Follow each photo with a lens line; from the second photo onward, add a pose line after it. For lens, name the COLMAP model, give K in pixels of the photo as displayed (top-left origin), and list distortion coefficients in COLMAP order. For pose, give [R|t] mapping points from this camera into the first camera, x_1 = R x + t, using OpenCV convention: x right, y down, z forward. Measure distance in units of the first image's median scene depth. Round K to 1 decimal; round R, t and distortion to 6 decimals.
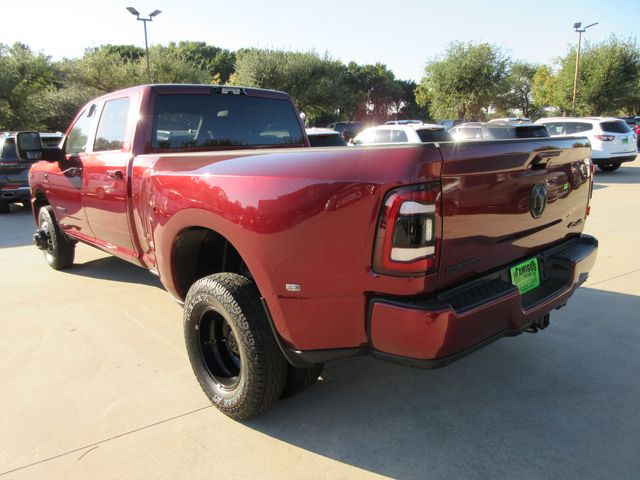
lens RADIAL K [[490.5, 0, 320.0], [0, 490.5, 240.0], [0, 0, 1]] dist [0.000240, 0.003609]
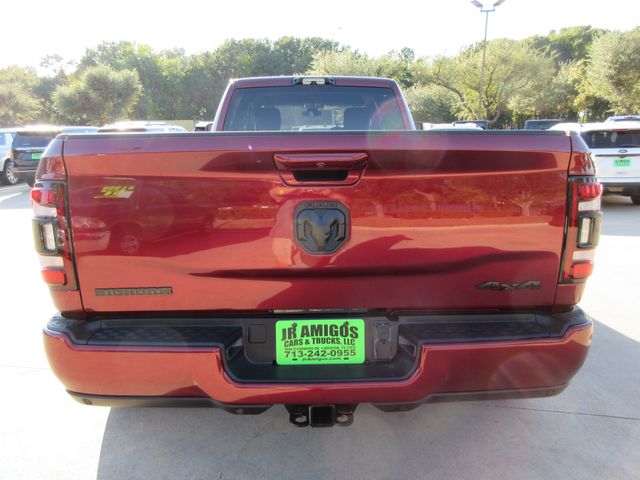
lens RADIAL K [[490.5, 0, 320.0], [0, 490.5, 240.0], [0, 0, 1]] dist [0.000240, 0.003609]
pose [[0.739995, 0.157319, -0.653956, 0.174907], [-0.150084, 0.986369, 0.067456, -0.022013], [0.655654, 0.048231, 0.753520, 0.103663]]
